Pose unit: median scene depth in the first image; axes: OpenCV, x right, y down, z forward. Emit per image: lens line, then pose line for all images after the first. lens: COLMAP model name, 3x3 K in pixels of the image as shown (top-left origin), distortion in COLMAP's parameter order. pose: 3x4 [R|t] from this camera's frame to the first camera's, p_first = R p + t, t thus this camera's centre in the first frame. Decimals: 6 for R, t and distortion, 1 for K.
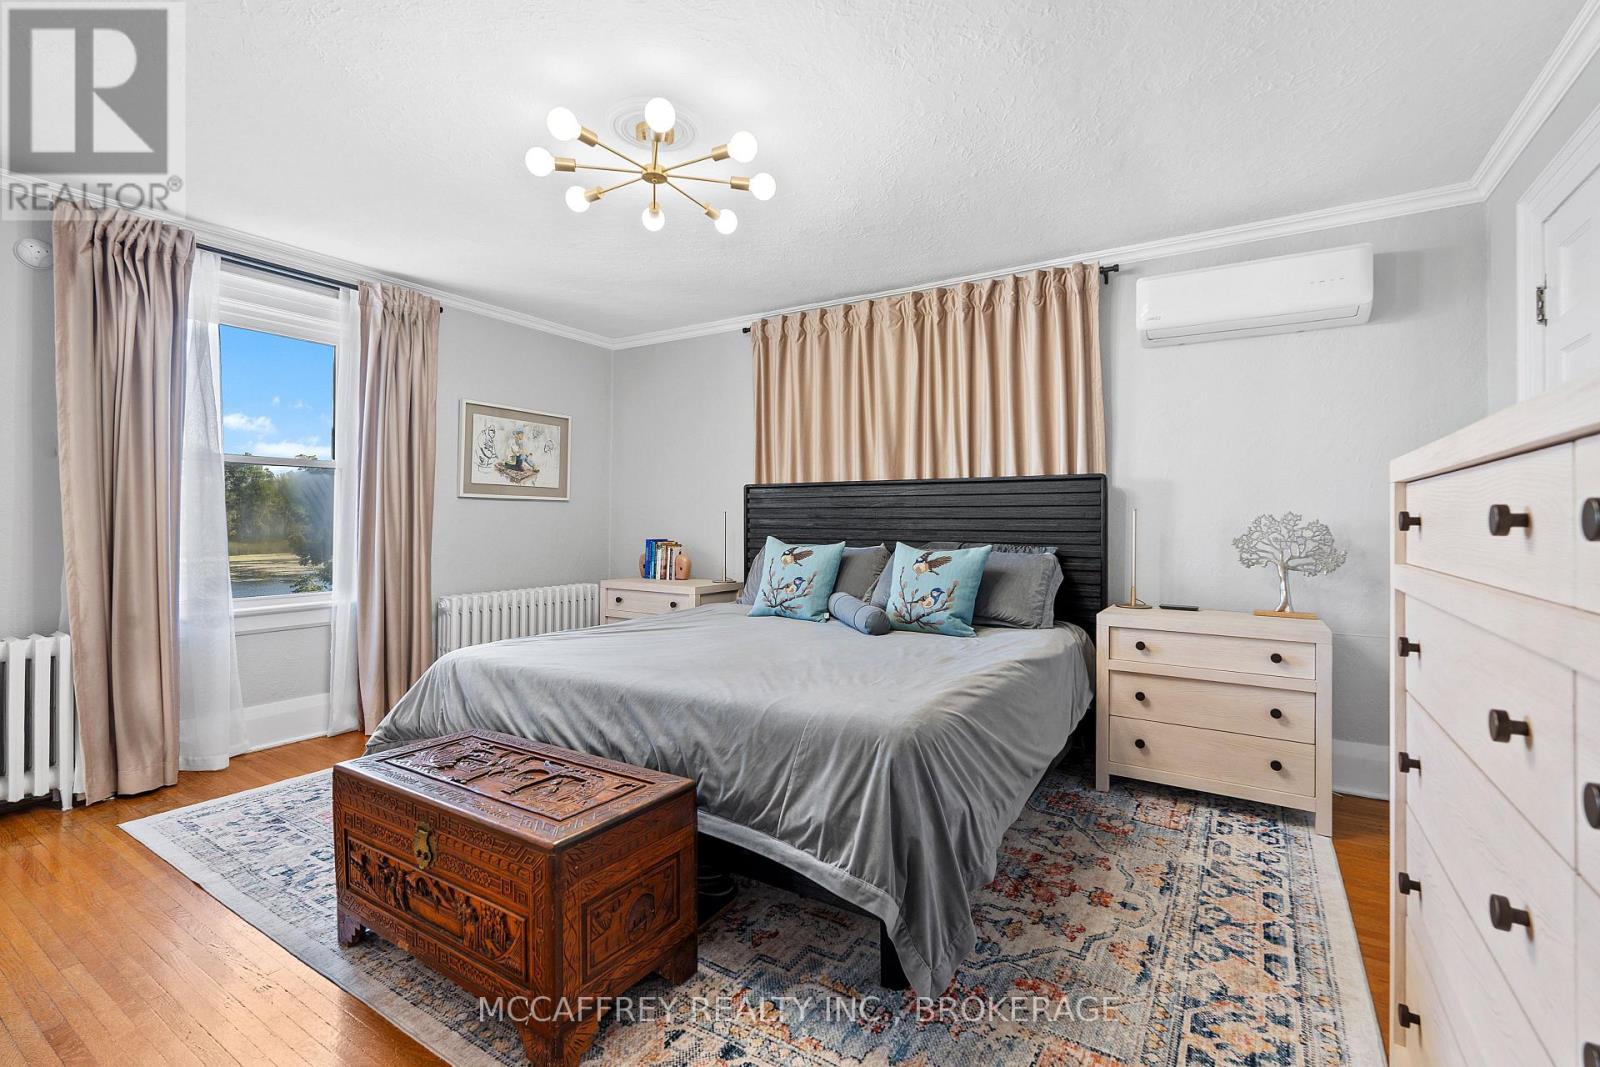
lens RADIAL K [[710.3, 0, 798.4], [0, 710.3, 528.2], [0, 0, 1]] dist [-0.003556, -0.000071]
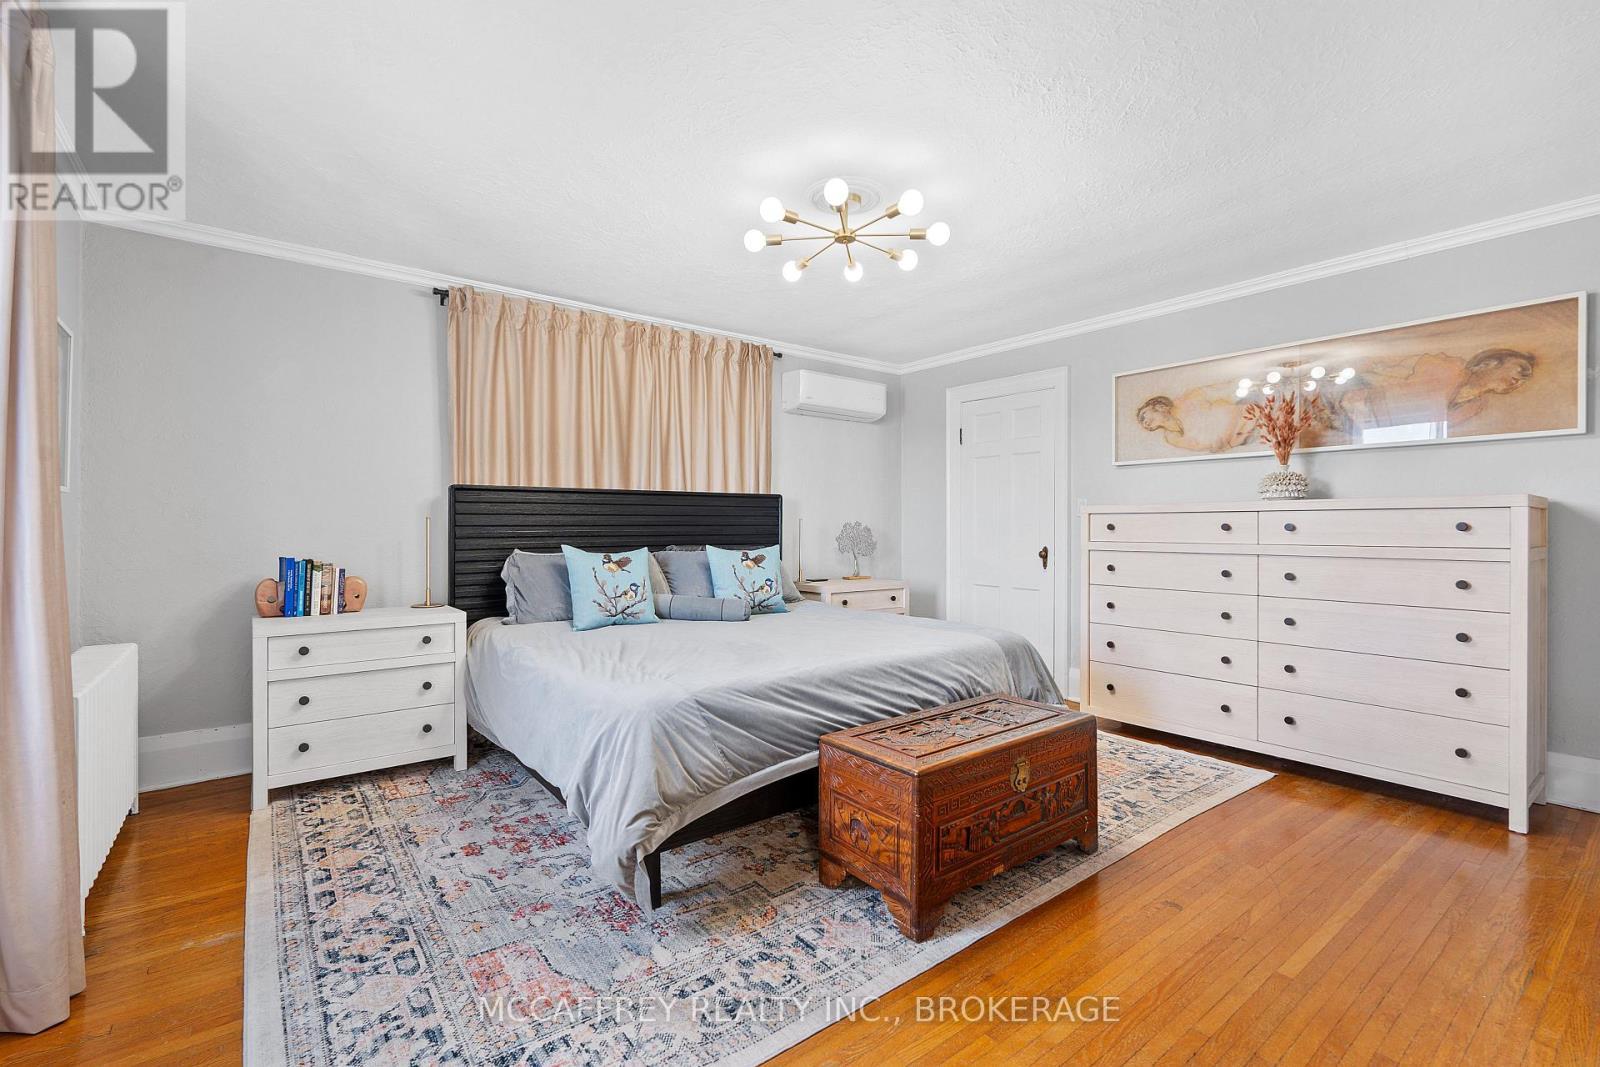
lens RADIAL K [[710.3, 0, 798.4], [0, 710.3, 528.2], [0, 0, 1]] dist [-0.003556, -0.000071]
pose [[0.346560, -0.006983, 0.938002, -0.776086], [0.013785, 0.999902, 0.002351, -0.008294], [-0.937926, 0.012116, 0.346622, 0.376418]]
